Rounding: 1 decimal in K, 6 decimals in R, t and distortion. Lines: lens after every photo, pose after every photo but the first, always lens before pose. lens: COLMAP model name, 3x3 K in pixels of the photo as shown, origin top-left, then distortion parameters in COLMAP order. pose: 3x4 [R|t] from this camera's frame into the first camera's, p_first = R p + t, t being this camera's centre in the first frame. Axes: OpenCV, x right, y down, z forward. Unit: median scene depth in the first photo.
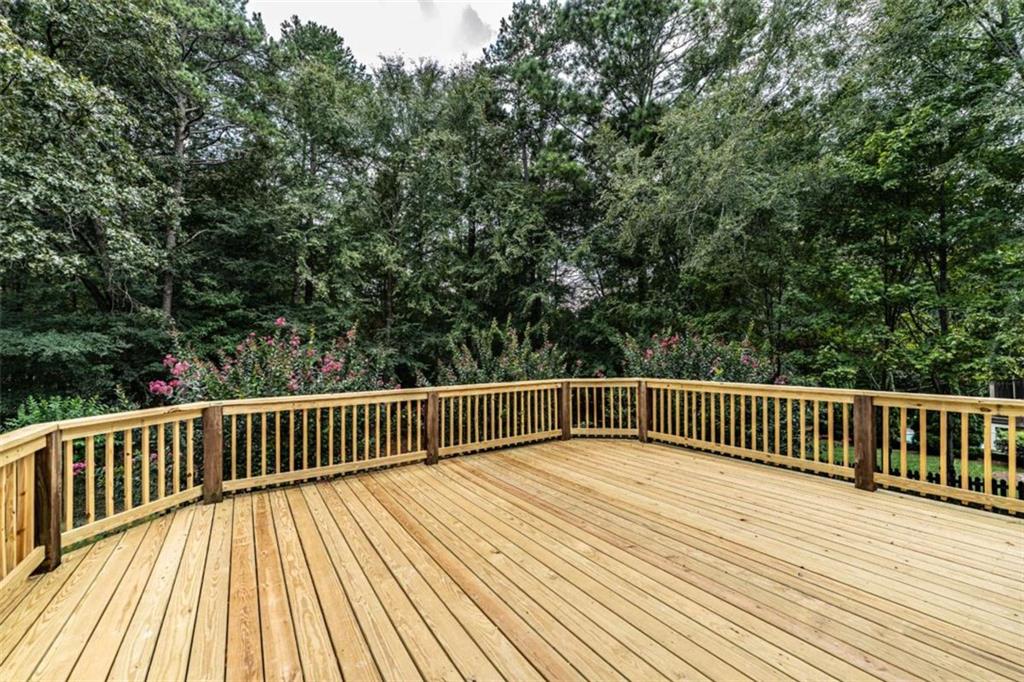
lens RADIAL K [[408.6, 0, 511.4], [0, 408.6, 349.3], [0, 0, 1]] dist [-0.000270, -0.000463]
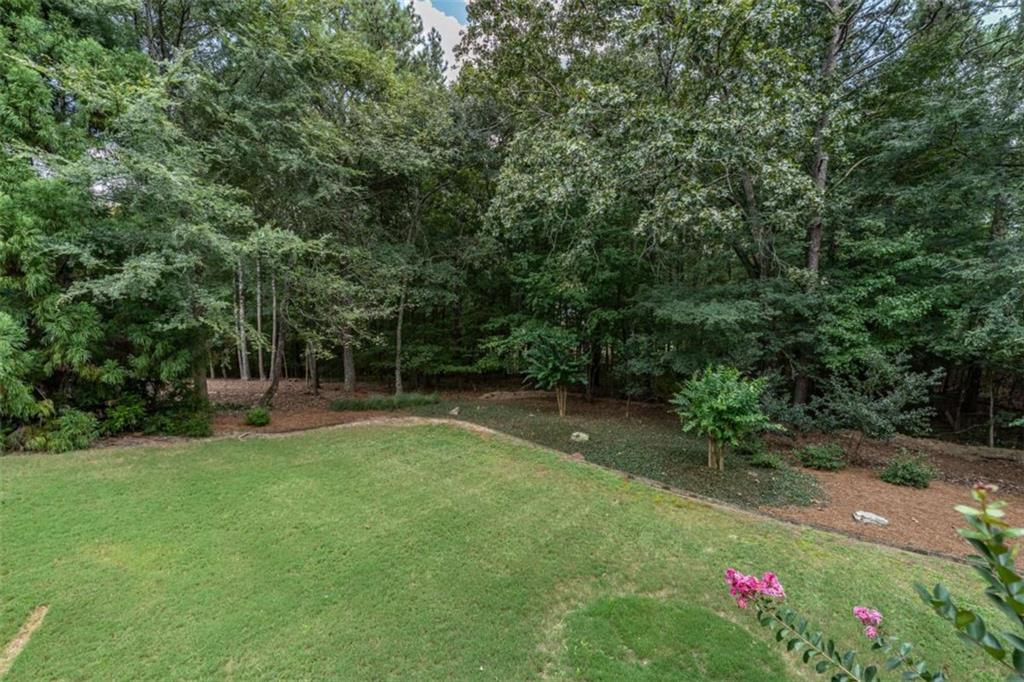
lens RADIAL K [[408.6, 0, 510.0], [0, 408.6, 337.6], [0, 0, 1]] dist [-0.000270, -0.000463]
pose [[0.256685, 0.033812, -0.965904, -0.353941], [0.013320, 0.999169, 0.038517, 0.004967], [0.966403, -0.022753, 0.256021, 0.326885]]
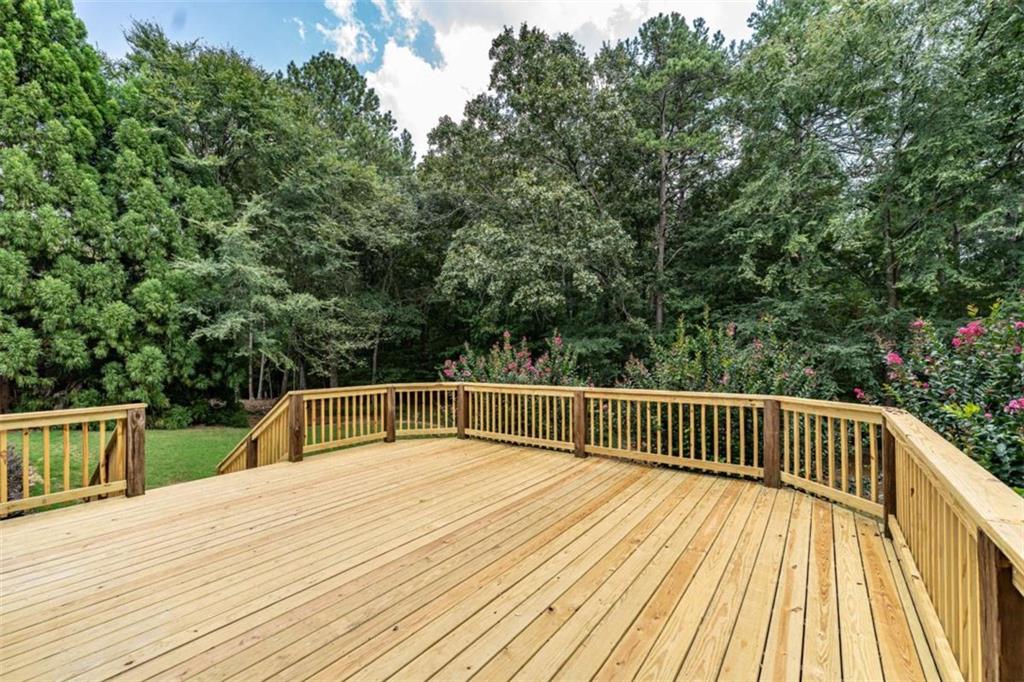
lens RADIAL K [[408.6, 0, 513.8], [0, 408.6, 338.3], [0, 0, 1]] dist [-0.000270, -0.000463]
pose [[0.334295, -0.026076, -0.942108, 0.459443], [0.012164, 0.999653, -0.023353, -0.009215], [0.942390, -0.003653, 0.334496, 0.270285]]
